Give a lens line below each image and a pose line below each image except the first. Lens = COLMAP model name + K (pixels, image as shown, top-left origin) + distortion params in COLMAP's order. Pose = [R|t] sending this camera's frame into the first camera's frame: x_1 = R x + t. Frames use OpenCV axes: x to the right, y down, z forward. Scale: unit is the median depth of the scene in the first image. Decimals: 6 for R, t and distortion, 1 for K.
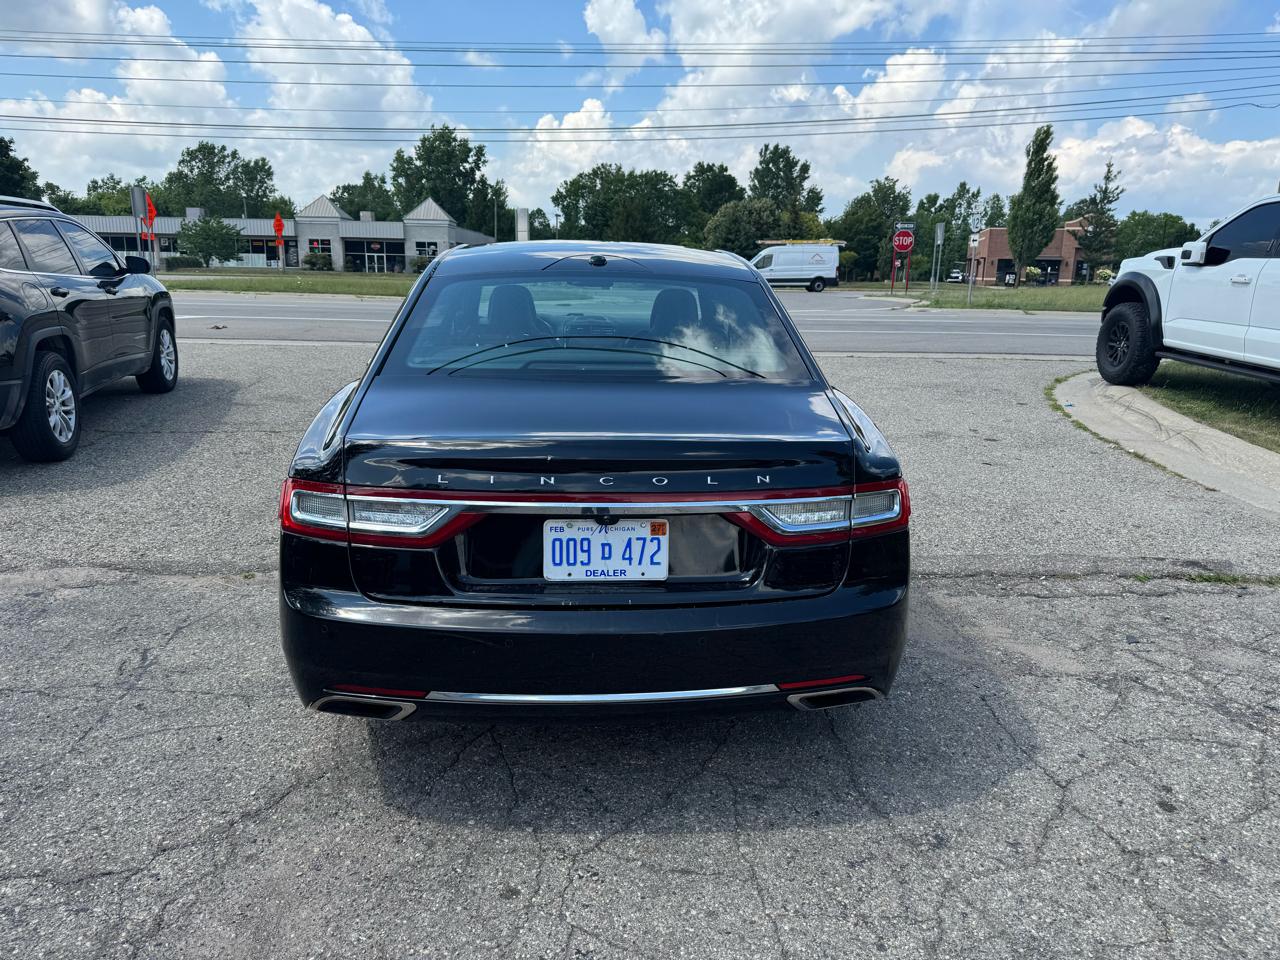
lens RADIAL K [[926.7, 0, 640.8], [0, 926.7, 444.1], [0, 0, 1]] dist [0.028734, -0.034772]
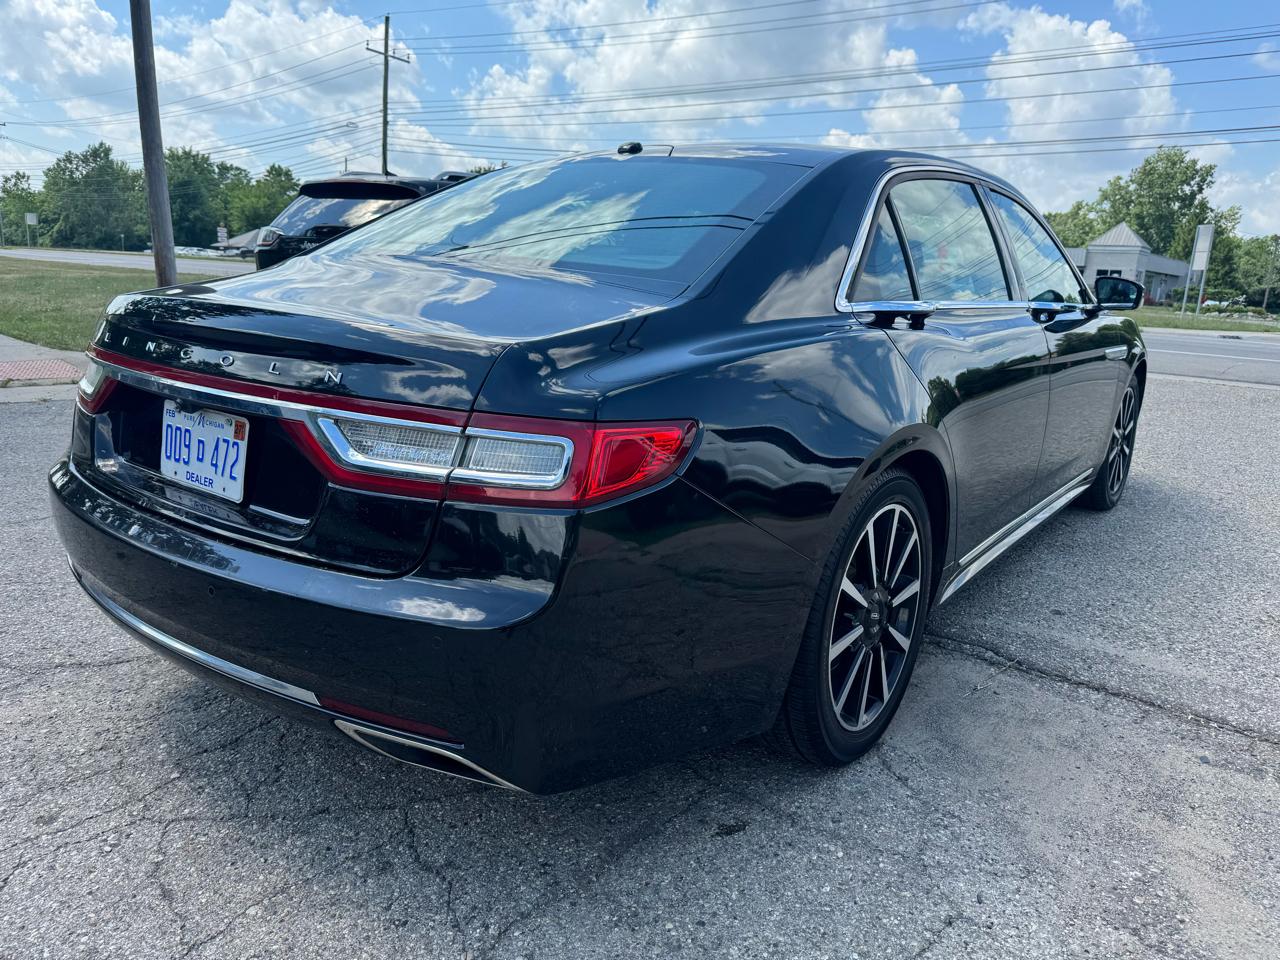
lens RADIAL K [[918.6, 0, 640.0], [0, 918.6, 480.0], [0, 0, 1]] dist [-0.003001, -0.005524]
pose [[0.753291, 0.164620, -0.636752, 0.466266], [-0.160764, 0.984887, 0.064437, 0.021523], [0.637736, 0.053827, 0.768372, 0.425987]]
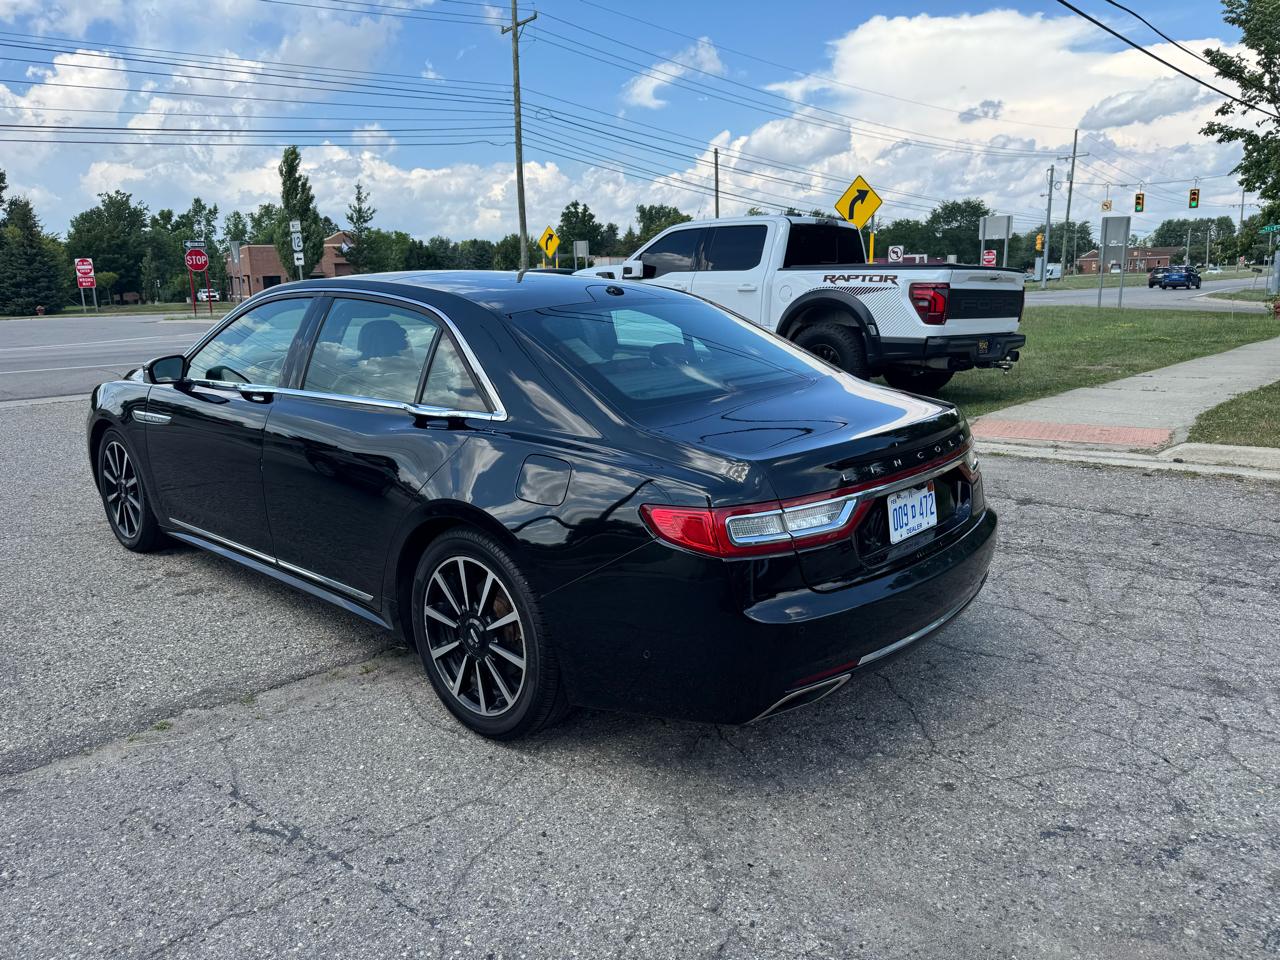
lens RADIAL K [[930.9, 0, 630.2], [0, 930.9, 450.2], [0, 0, 1]] dist [0.004838, -0.011840]
pose [[0.707536, -0.159874, 0.688355, -0.776501], [0.167186, 0.984290, 0.056762, -0.069669], [-0.686616, 0.074922, 0.723150, 0.216627]]
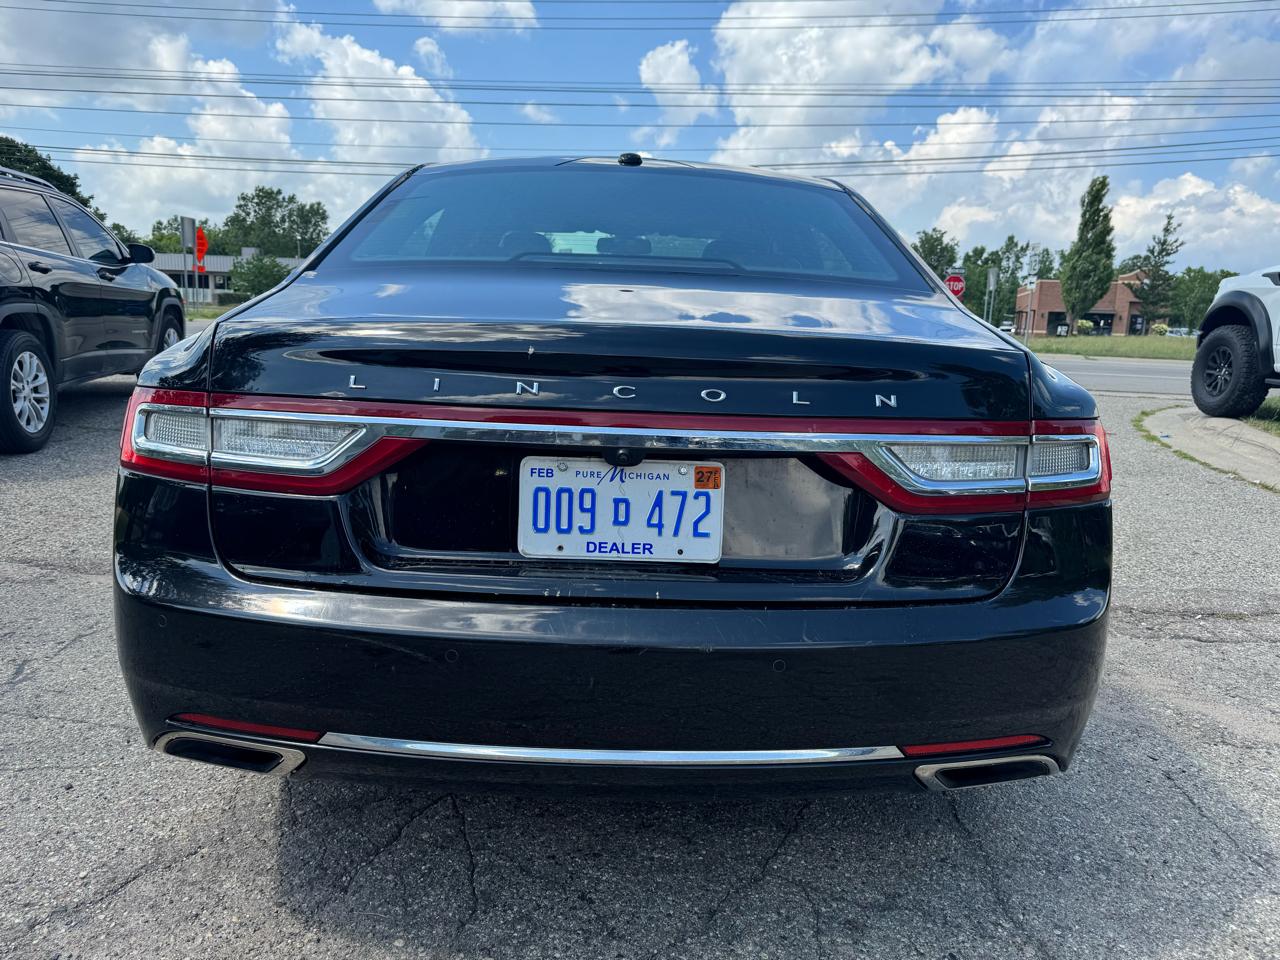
lens RADIAL K [[923.1, 0, 635.0], [0, 923.1, 449.3], [0, 0, 1]] dist [-0.003051, -0.004073]
pose [[0.998456, 0.027326, -0.048367, -0.000072], [-0.029641, 0.998416, -0.047823, 0.067368], [0.046984, 0.049183, 0.997684, 0.256978]]
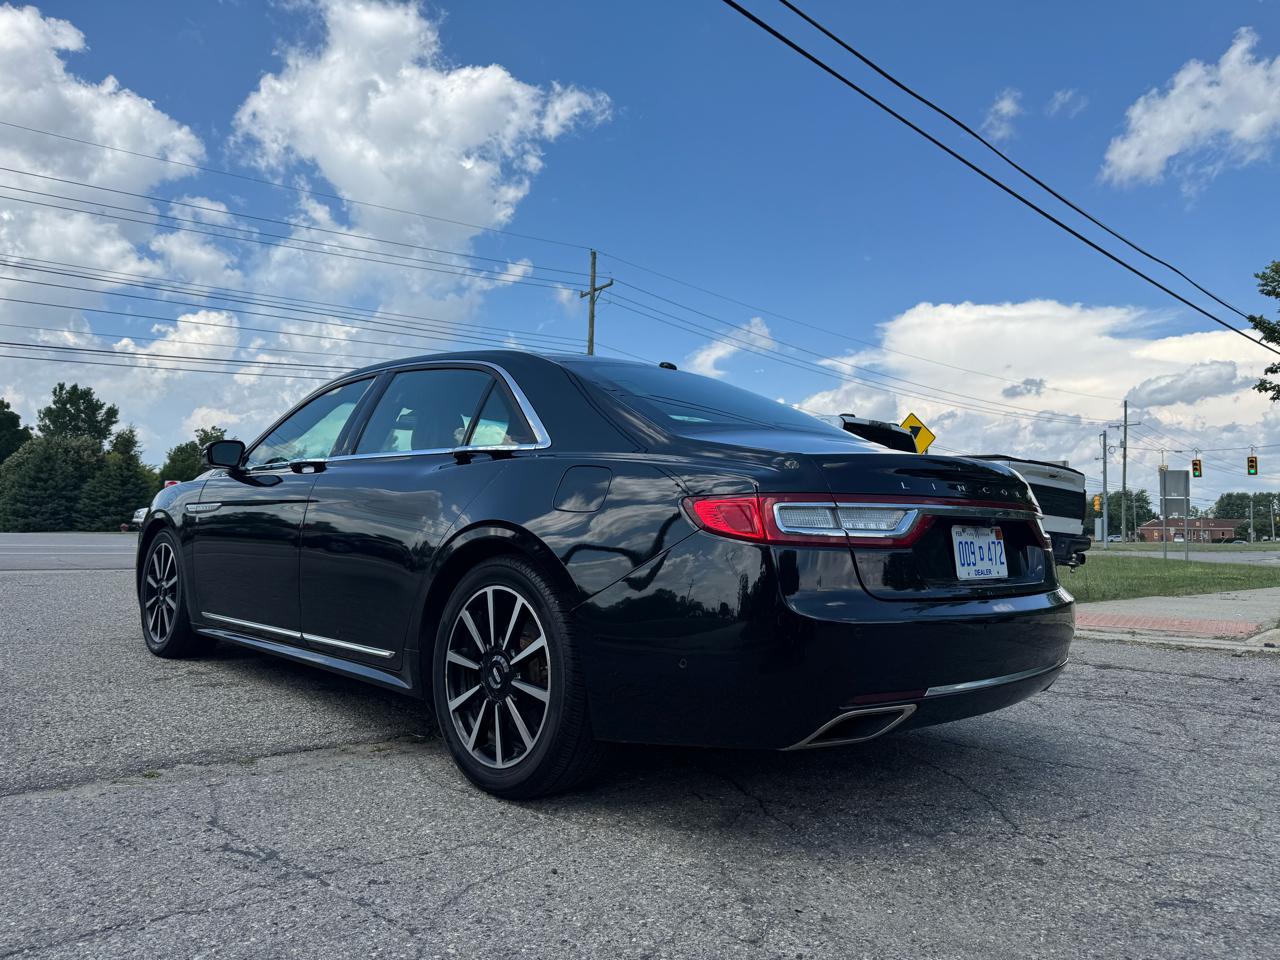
lens RADIAL K [[923.1, 0, 635.0], [0, 923.1, 449.3], [0, 0, 1]] dist [-0.003051, -0.004073]
pose [[0.747854, 0.061123, 0.661043, -0.754177], [0.119185, 0.967212, -0.224269, 0.129544], [-0.653076, 0.246507, 0.716049, 0.268092]]
